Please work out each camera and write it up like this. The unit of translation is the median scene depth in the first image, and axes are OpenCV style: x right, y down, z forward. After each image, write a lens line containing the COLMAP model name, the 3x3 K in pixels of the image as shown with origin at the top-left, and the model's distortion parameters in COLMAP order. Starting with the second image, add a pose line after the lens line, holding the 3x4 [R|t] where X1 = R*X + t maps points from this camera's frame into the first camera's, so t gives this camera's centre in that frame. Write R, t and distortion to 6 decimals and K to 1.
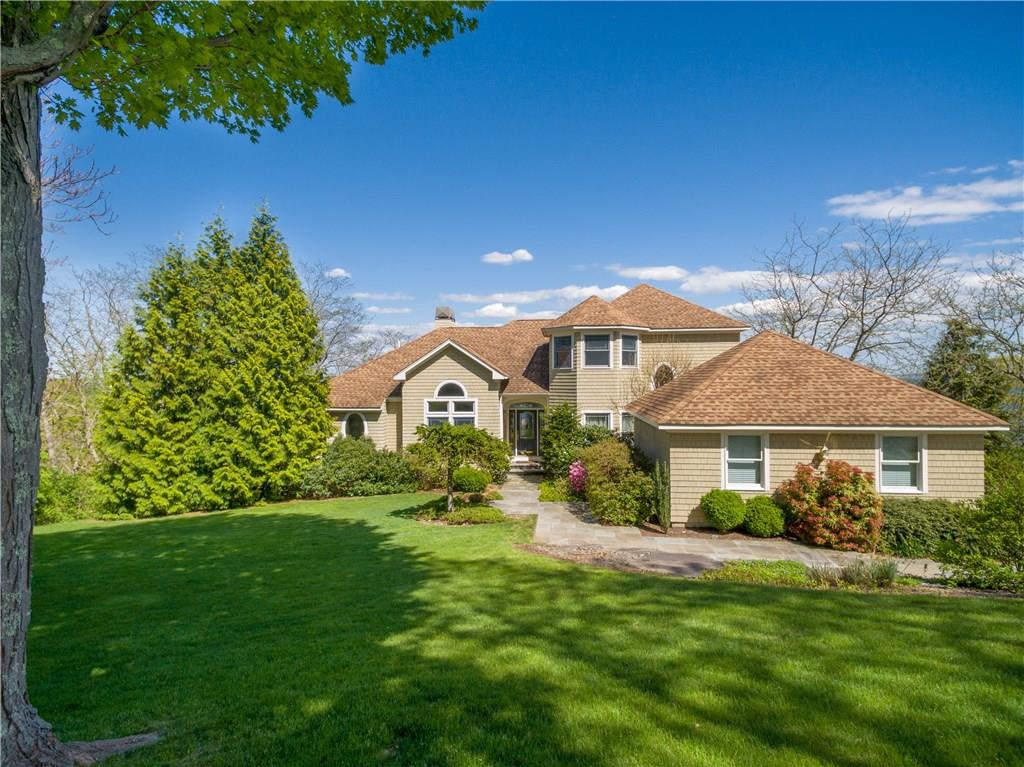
lens RADIAL K [[588.4, 0, 515.0], [0, 588.4, 389.5], [0, 0, 1]] dist [0.003222, 0.000270]
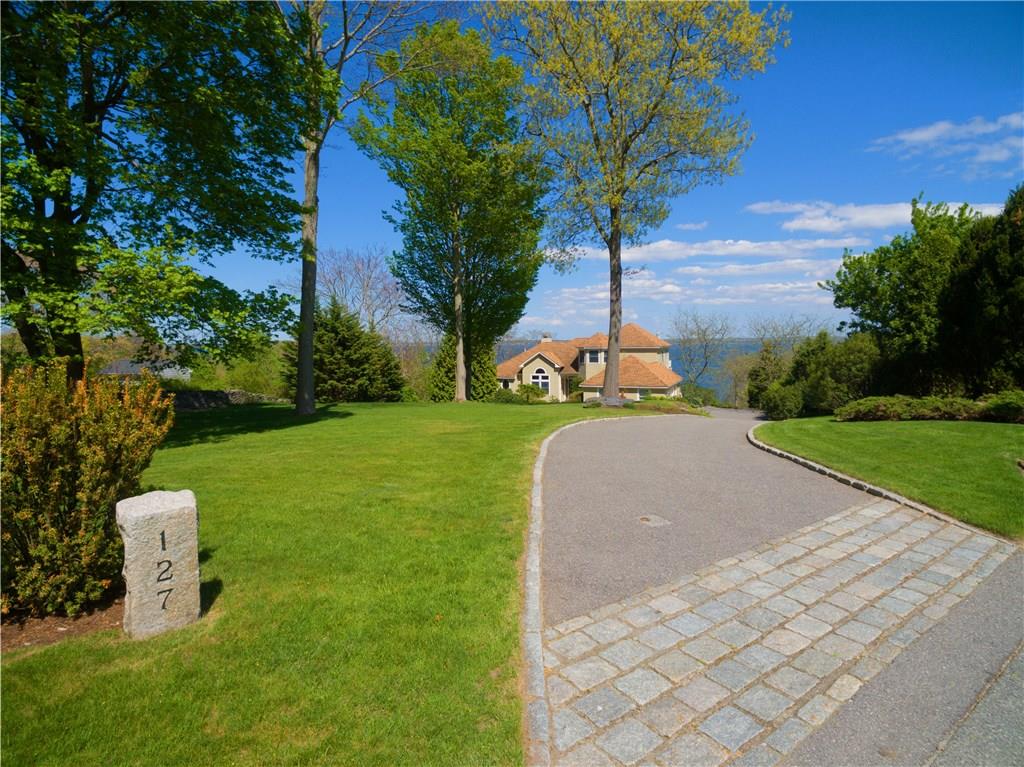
lens RADIAL K [[588.4, 0, 513.1], [0, 588.4, 381.9], [0, 0, 1]] dist [0.003222, 0.000270]
pose [[0.988207, 0.004839, -0.153045, 0.182615], [-0.002271, 0.999854, 0.016952, 0.004527], [0.153105, -0.016405, 0.988074, -1.693890]]
